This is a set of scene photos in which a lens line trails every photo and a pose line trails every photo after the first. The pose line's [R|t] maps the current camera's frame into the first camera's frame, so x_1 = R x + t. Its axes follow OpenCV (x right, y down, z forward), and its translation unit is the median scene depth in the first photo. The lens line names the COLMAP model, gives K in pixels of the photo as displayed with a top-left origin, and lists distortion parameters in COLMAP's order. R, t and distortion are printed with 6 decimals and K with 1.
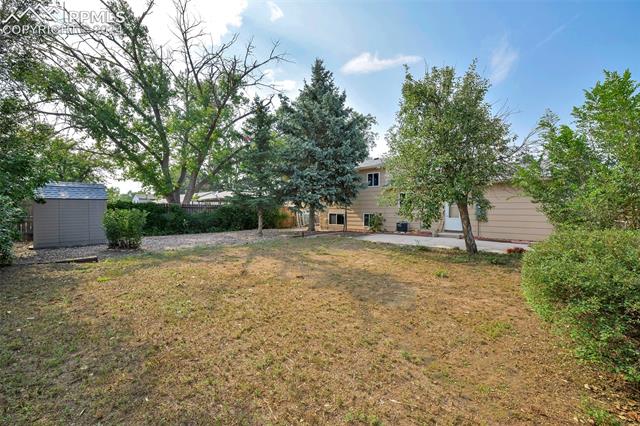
lens RADIAL K [[259.9, 0, 320.8], [0, 259.9, 211.8], [0, 0, 1]] dist [-0.001373, -0.000082]
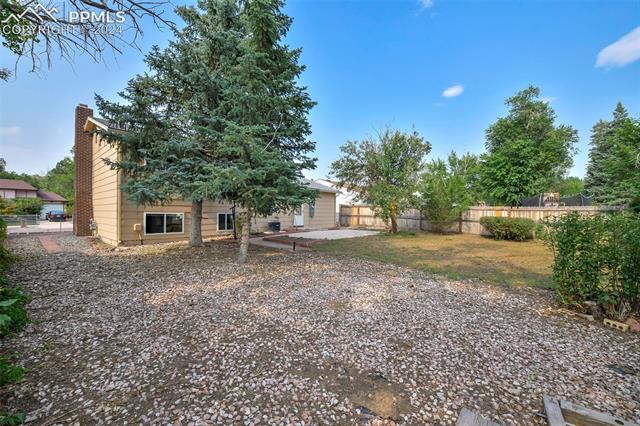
lens RADIAL K [[259.9, 0, 320.2], [0, 259.9, 212.7], [0, 0, 1]] dist [-0.001373, -0.000082]
pose [[-0.051130, -0.008802, 0.998653, -0.599826], [-0.001418, 0.999961, 0.008741, -0.001806], [-0.998691, -0.000969, -0.051141, 0.774241]]
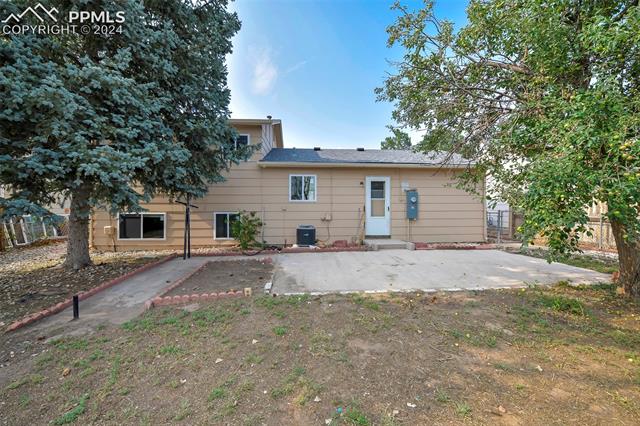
lens RADIAL K [[259.9, 0, 316.8], [0, 259.9, 210.7], [0, 0, 1]] dist [-0.001373, -0.000082]
pose [[0.661021, -0.020683, 0.750083, -0.082577], [0.007882, 0.999756, 0.020621, -0.006806], [-0.750326, -0.007718, 0.661023, 0.539759]]
